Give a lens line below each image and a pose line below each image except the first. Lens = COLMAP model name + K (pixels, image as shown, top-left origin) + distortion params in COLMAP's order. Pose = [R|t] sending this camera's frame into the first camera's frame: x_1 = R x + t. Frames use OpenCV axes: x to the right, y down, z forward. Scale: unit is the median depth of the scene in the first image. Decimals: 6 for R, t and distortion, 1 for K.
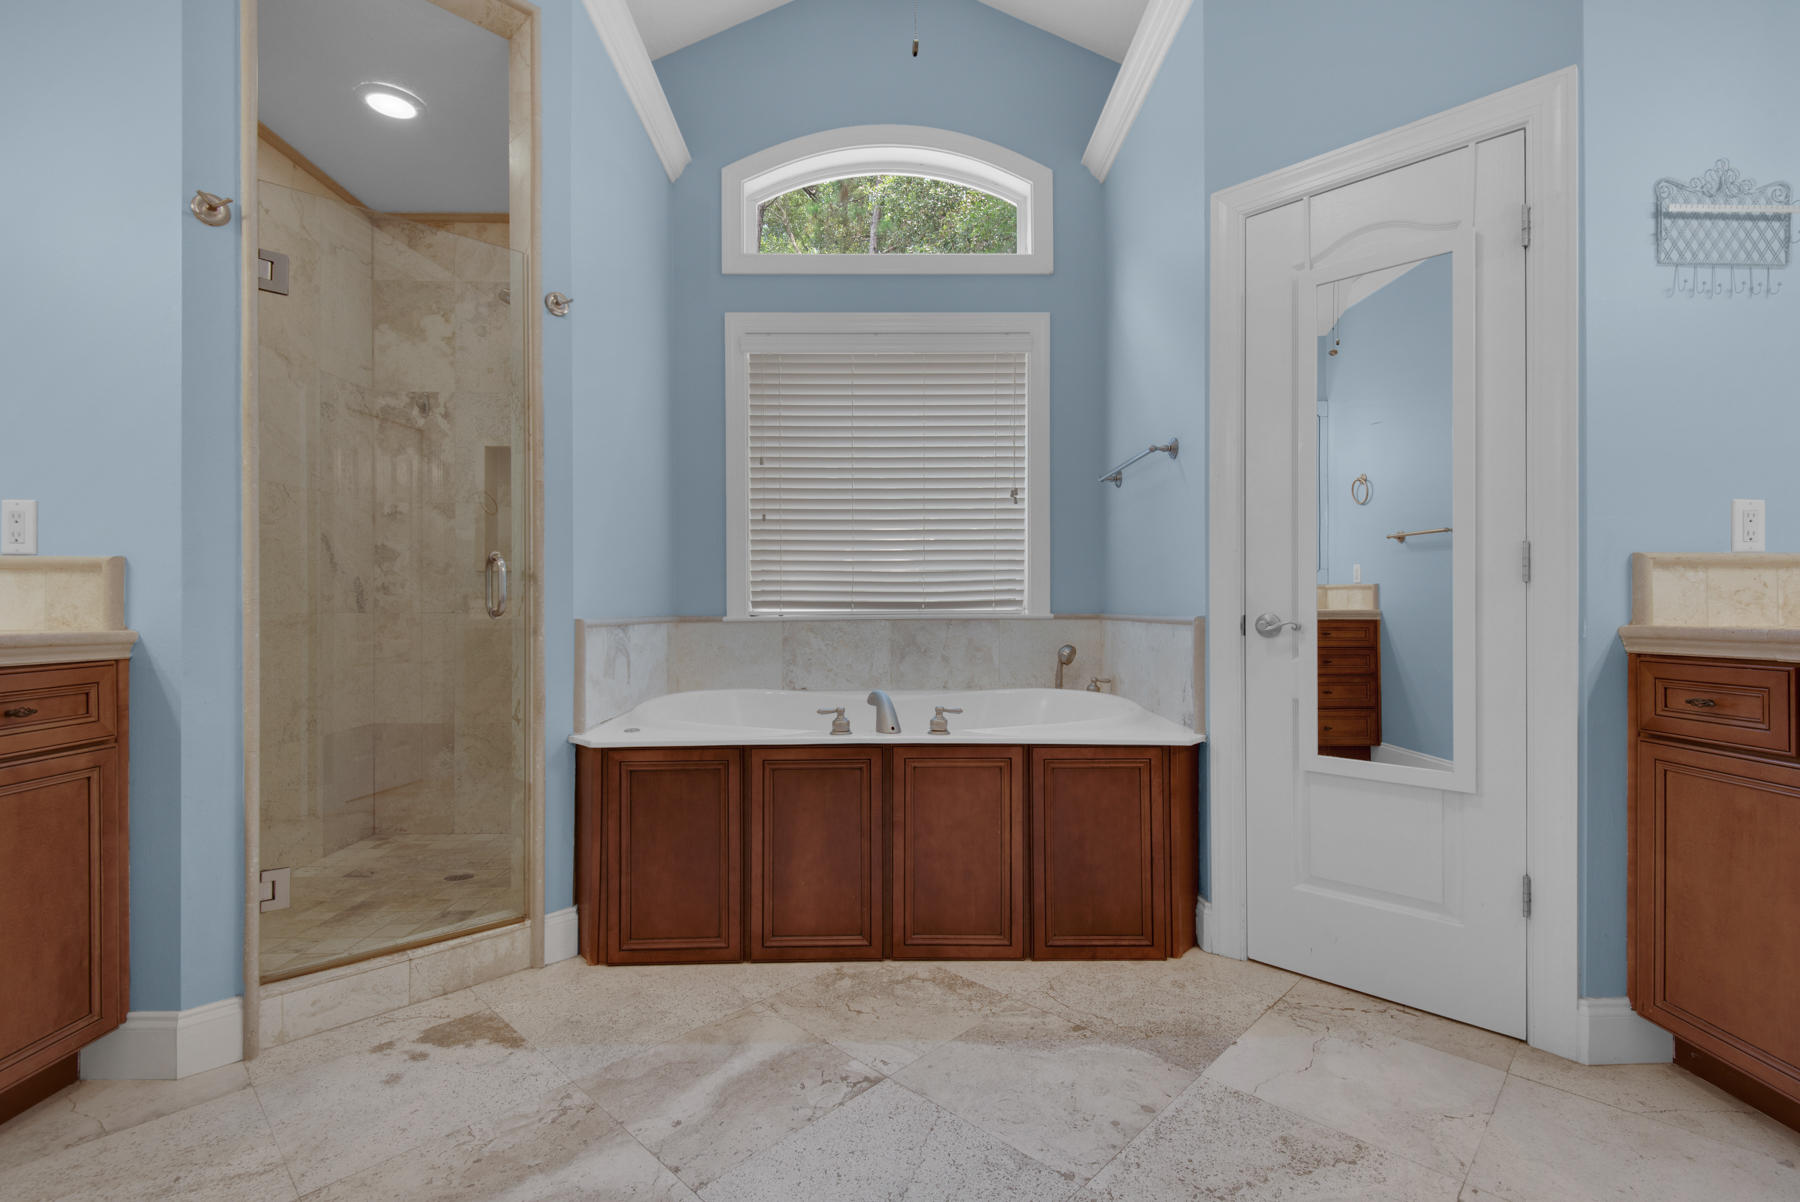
lens RADIAL K [[832.5, 0, 891.0], [0, 832.5, 609.6], [0, 0, 1]] dist [0.059308, -0.025365]
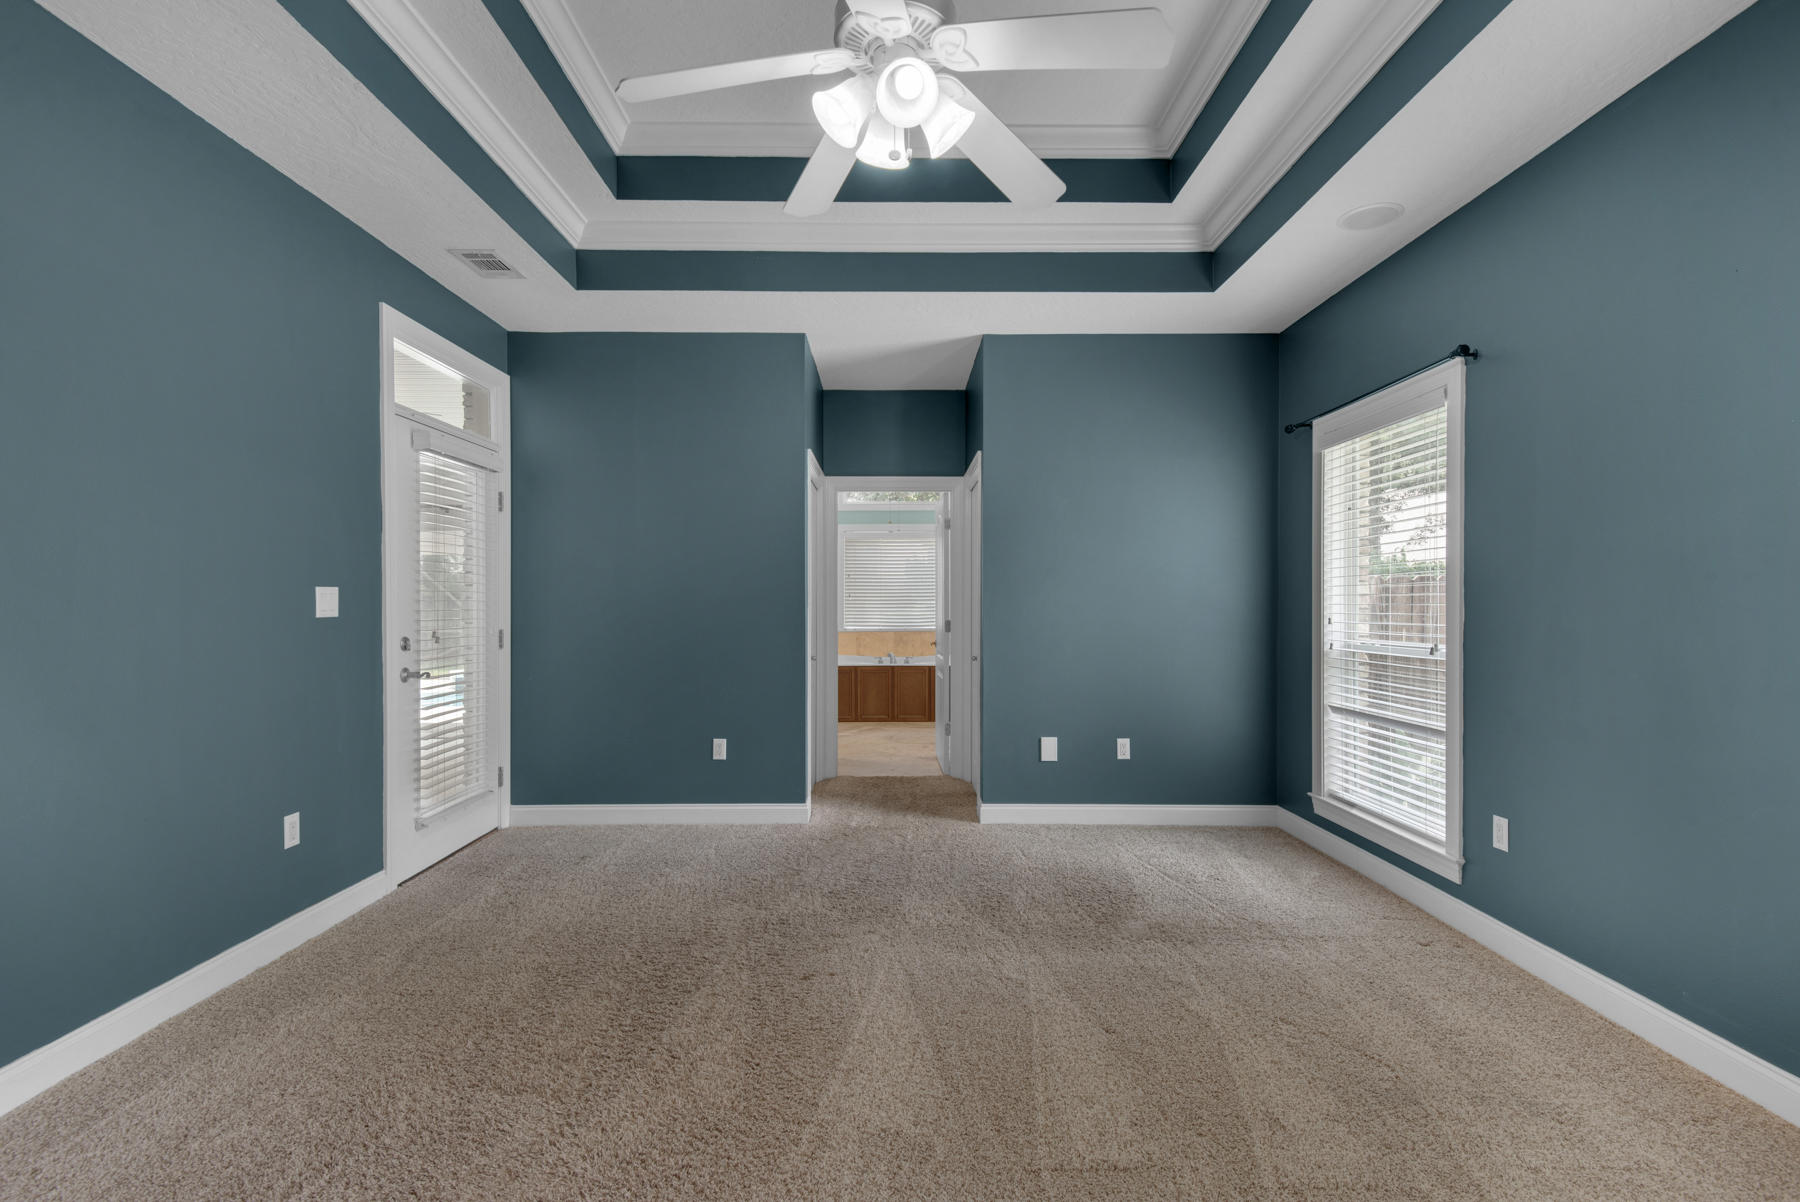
lens RADIAL K [[832.5, 0, 891.0], [0, 832.5, 609.6], [0, 0, 1]] dist [0.059308, -0.025365]
pose [[0.999989, 0.003234, -0.003268, -0.001723], [-0.003218, 0.999982, 0.005146, -0.116536], [0.003285, -0.005135, 0.999981, -2.834496]]
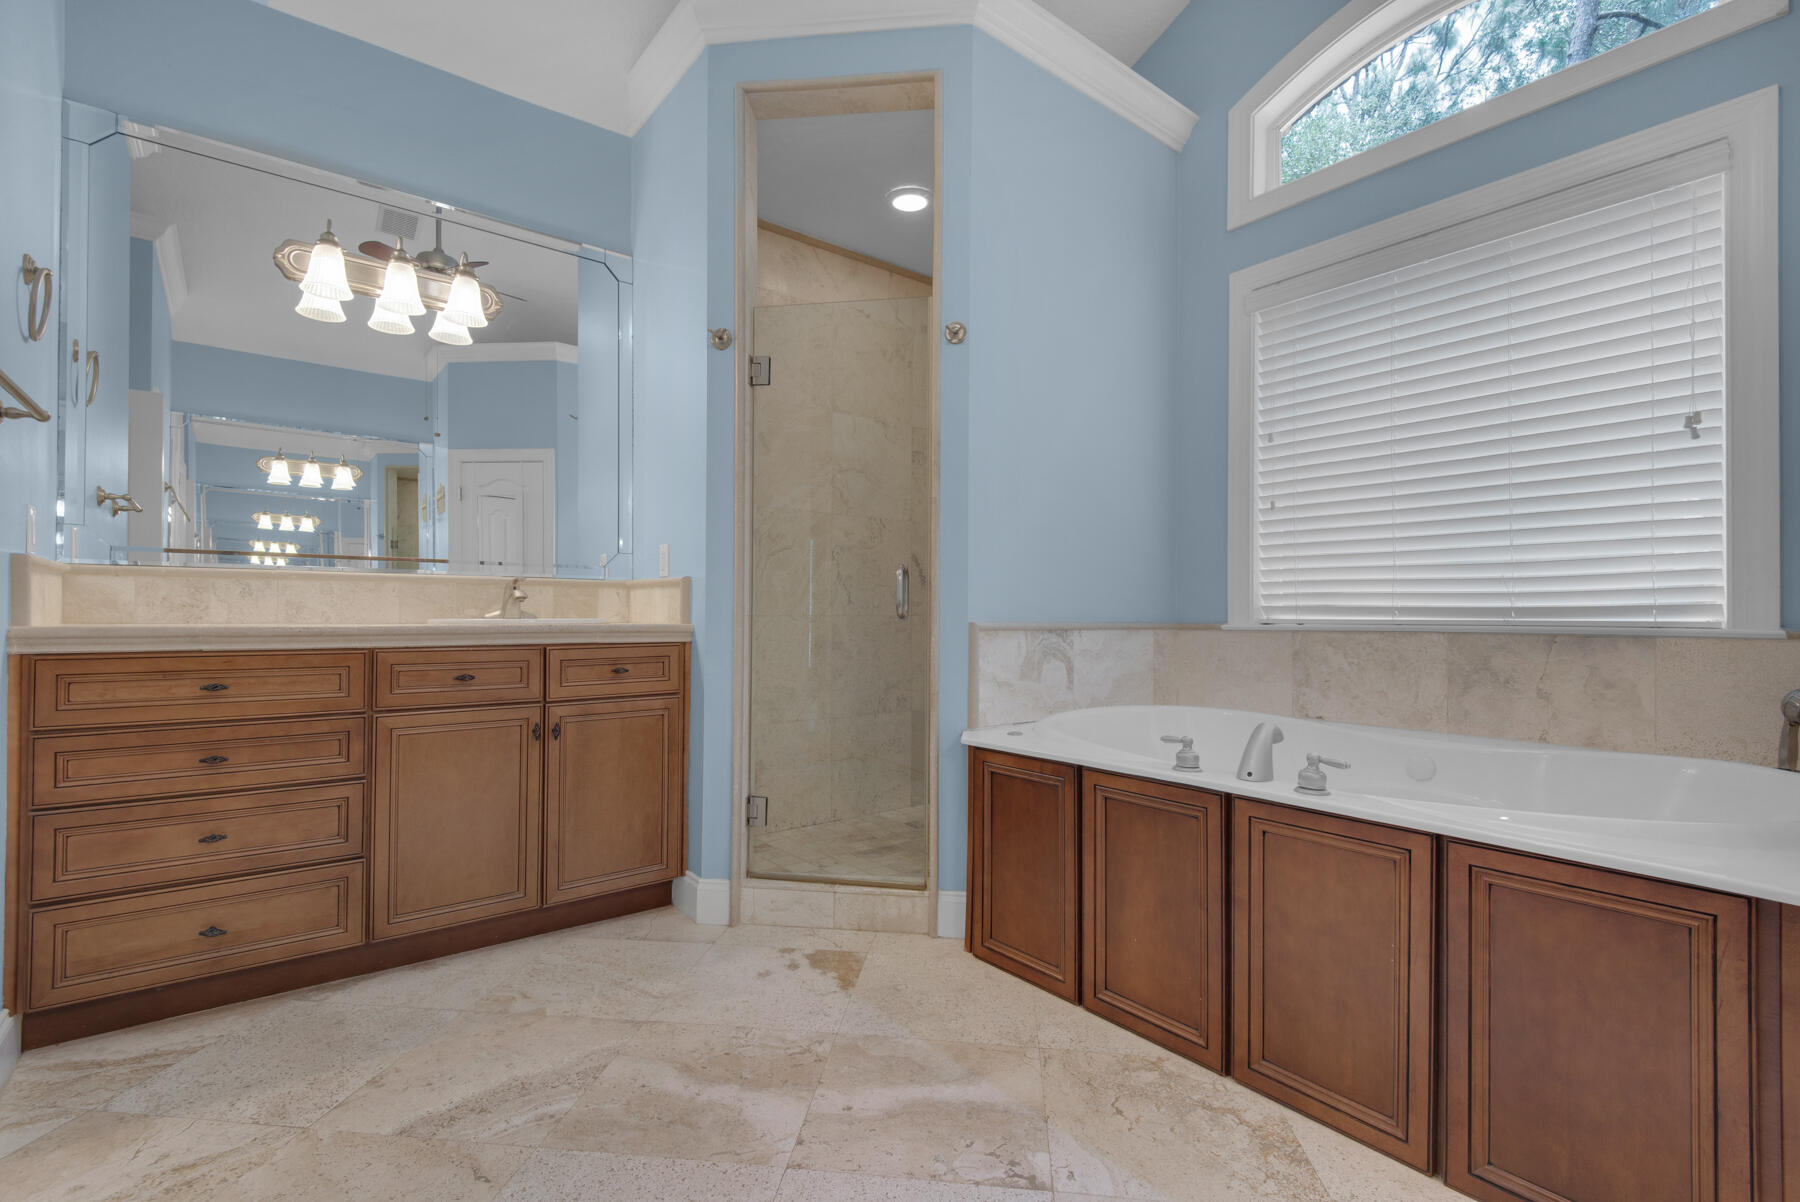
lens RADIAL K [[832.5, 0, 891.0], [0, 832.5, 609.6], [0, 0, 1]] dist [0.059308, -0.025365]
pose [[0.608980, 0.003869, -0.793176, 0.418741], [-0.010433, 0.999941, -0.003133, -0.000627], [0.793117, 0.010184, 0.608984, 0.285140]]
